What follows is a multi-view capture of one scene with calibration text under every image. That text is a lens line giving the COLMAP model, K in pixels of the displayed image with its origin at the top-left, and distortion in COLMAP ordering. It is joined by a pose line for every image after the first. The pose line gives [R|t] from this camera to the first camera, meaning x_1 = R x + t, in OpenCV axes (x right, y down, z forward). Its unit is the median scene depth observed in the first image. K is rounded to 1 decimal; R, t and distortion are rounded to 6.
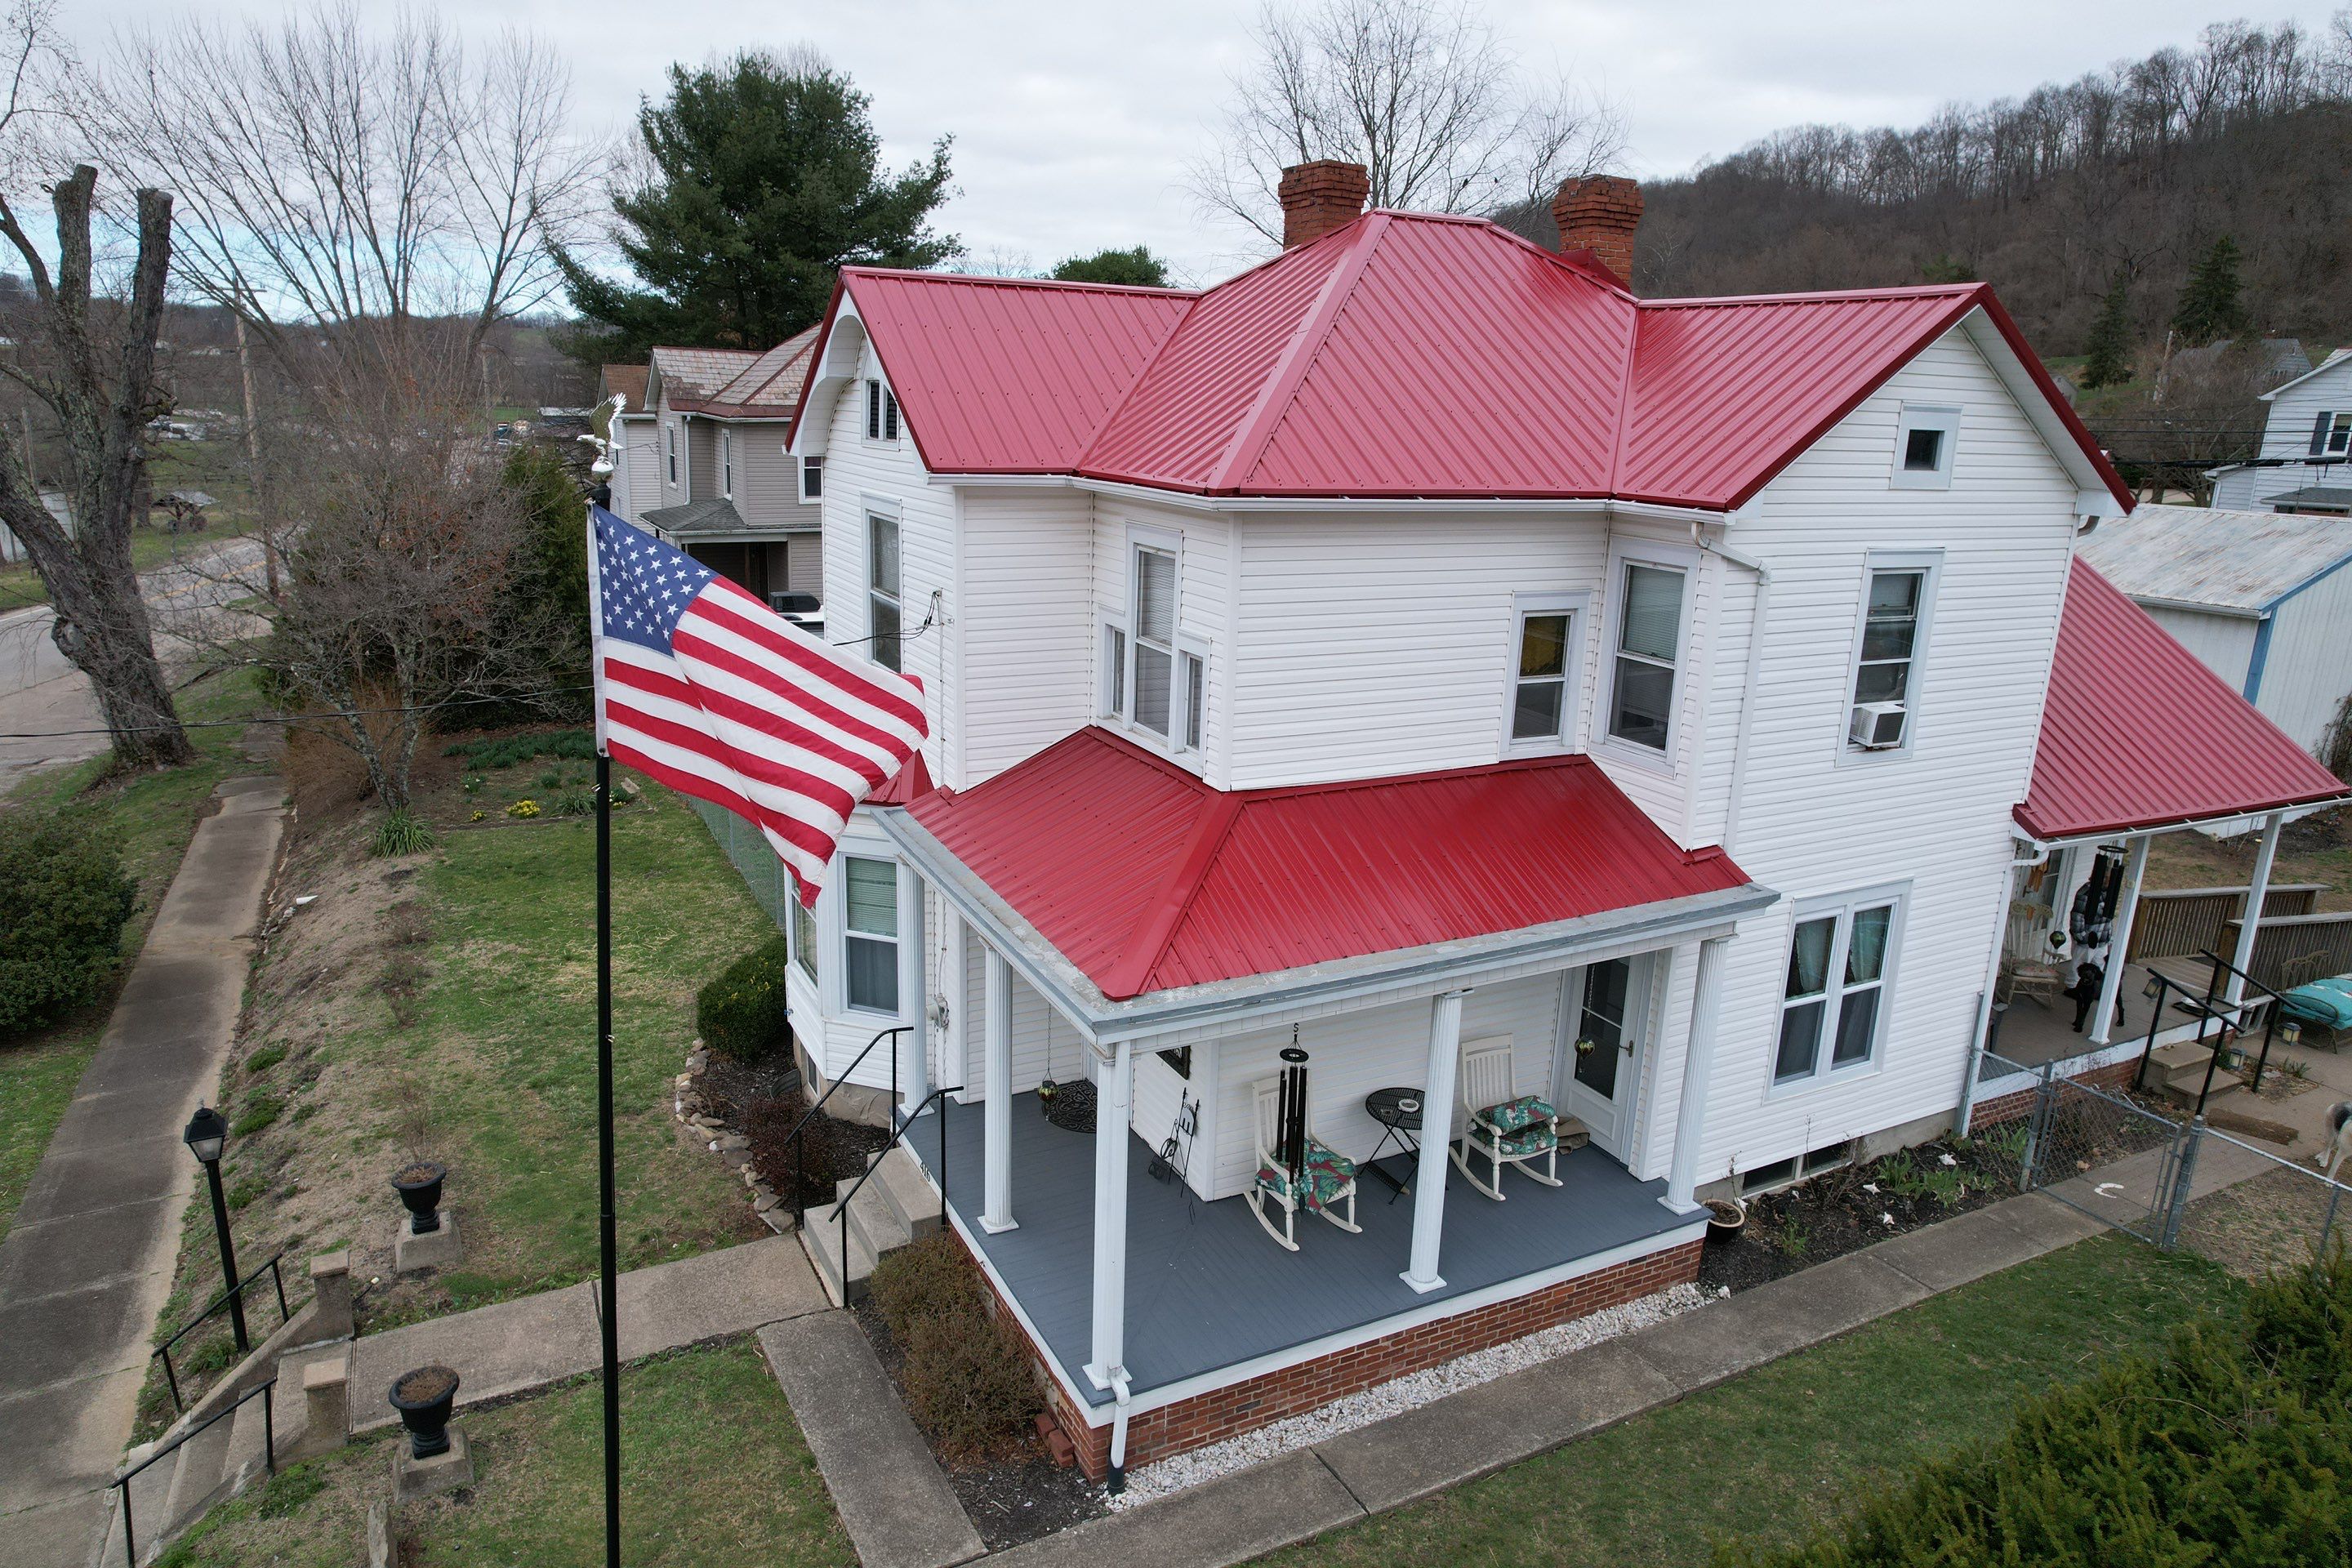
lens RADIAL K [[1492.0, 0, 1170.4], [0, 1492.0, 794.8], [0, 0, 1]] dist [-0.055899, 0.060892]
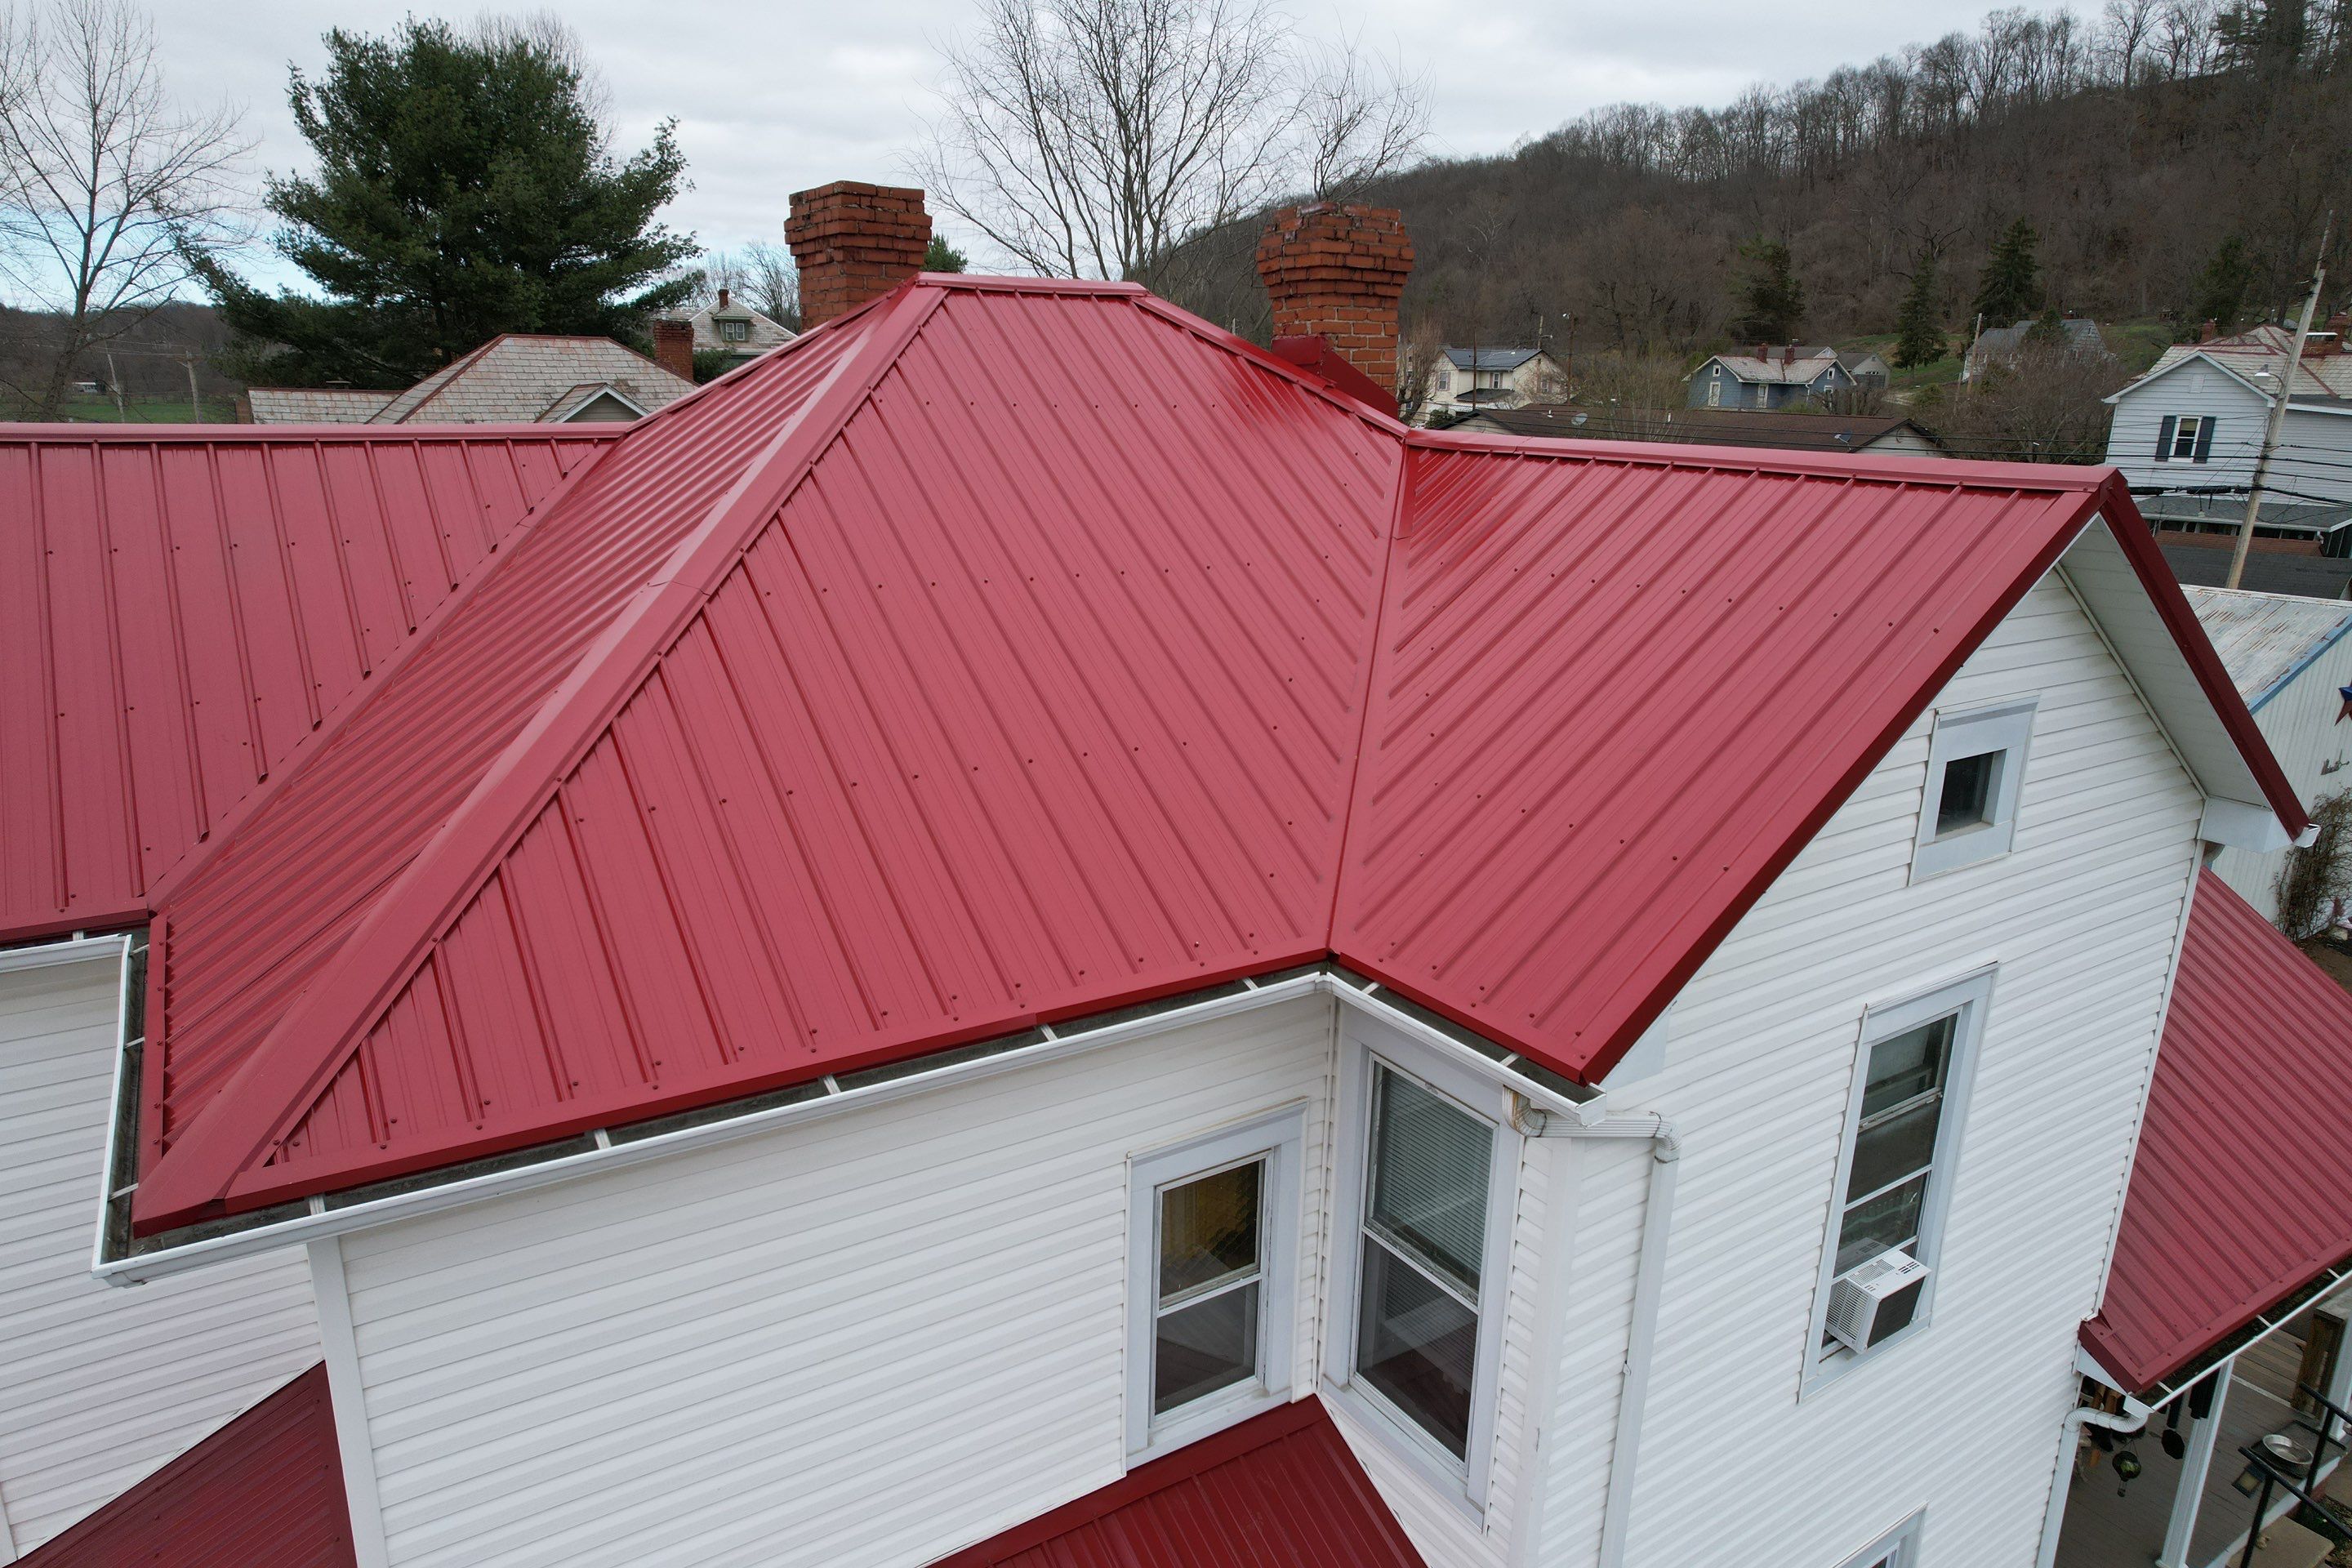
lens RADIAL K [[1492.0, 0, 1172.5], [0, 1492.0, 804.0], [0, 0, 1]] dist [-0.055899, 0.060892]
pose [[0.994290, -0.043767, 0.097328, 0.063744], [0.042096, 0.998930, 0.019157, -0.079029], [-0.098062, -0.014950, 0.995068, 0.170014]]
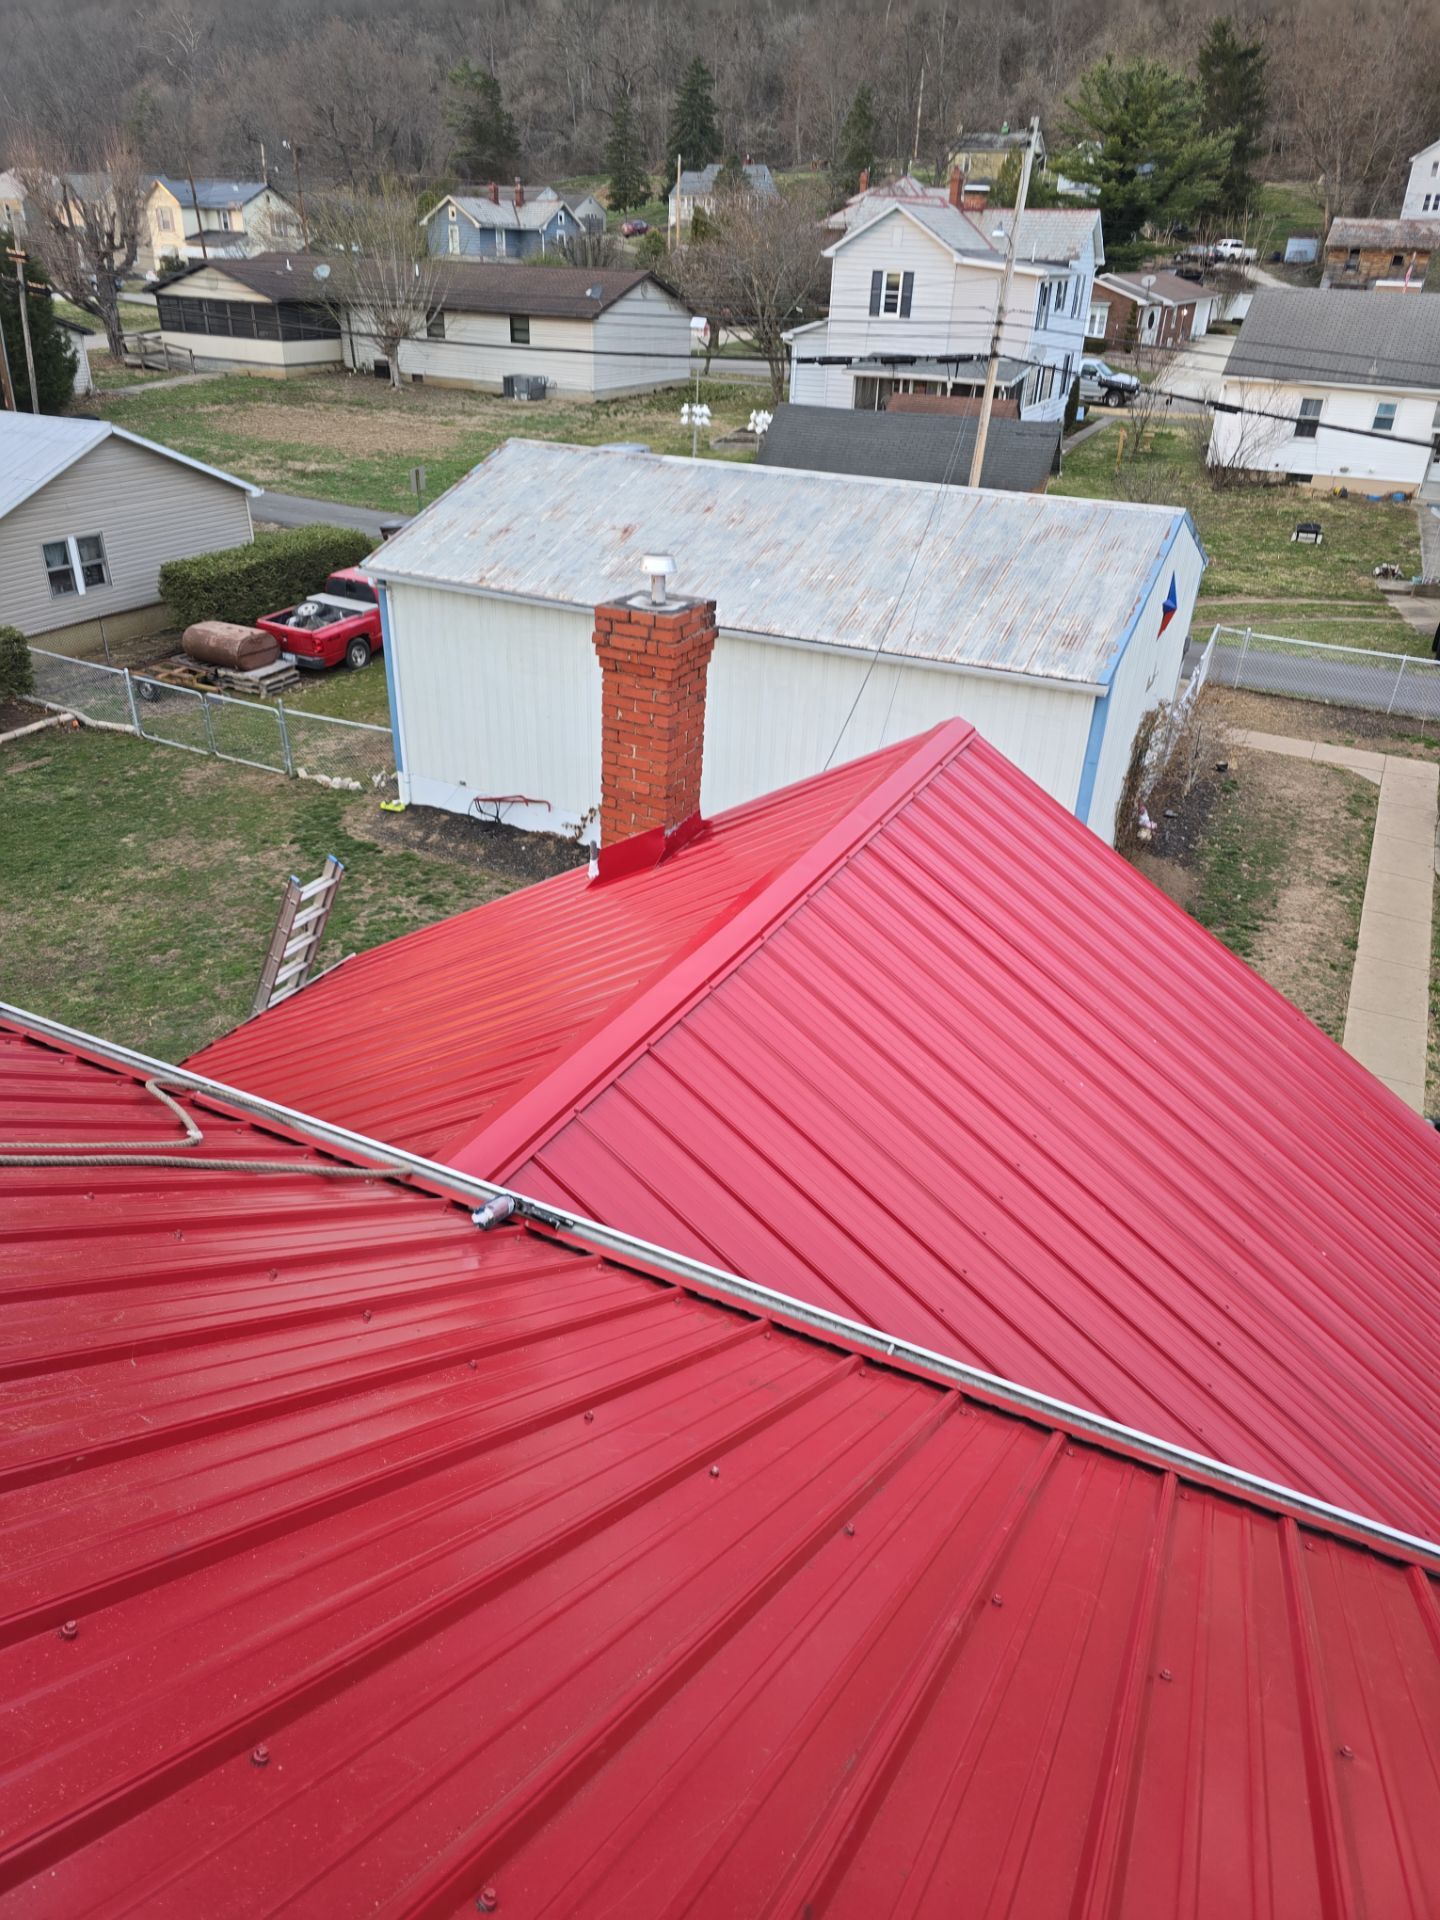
lens RADIAL K [[1311.5, 0, 714.1], [0, 1311.5, 963.4], [0, 0, 1]] dist [0.042833, -0.029427]
pose [[0.814357, -0.287399, 0.504207, 0.144722], [0.151275, 0.943860, 0.293675, -0.134153], [-0.560302, -0.162882, 0.812115, 0.356806]]
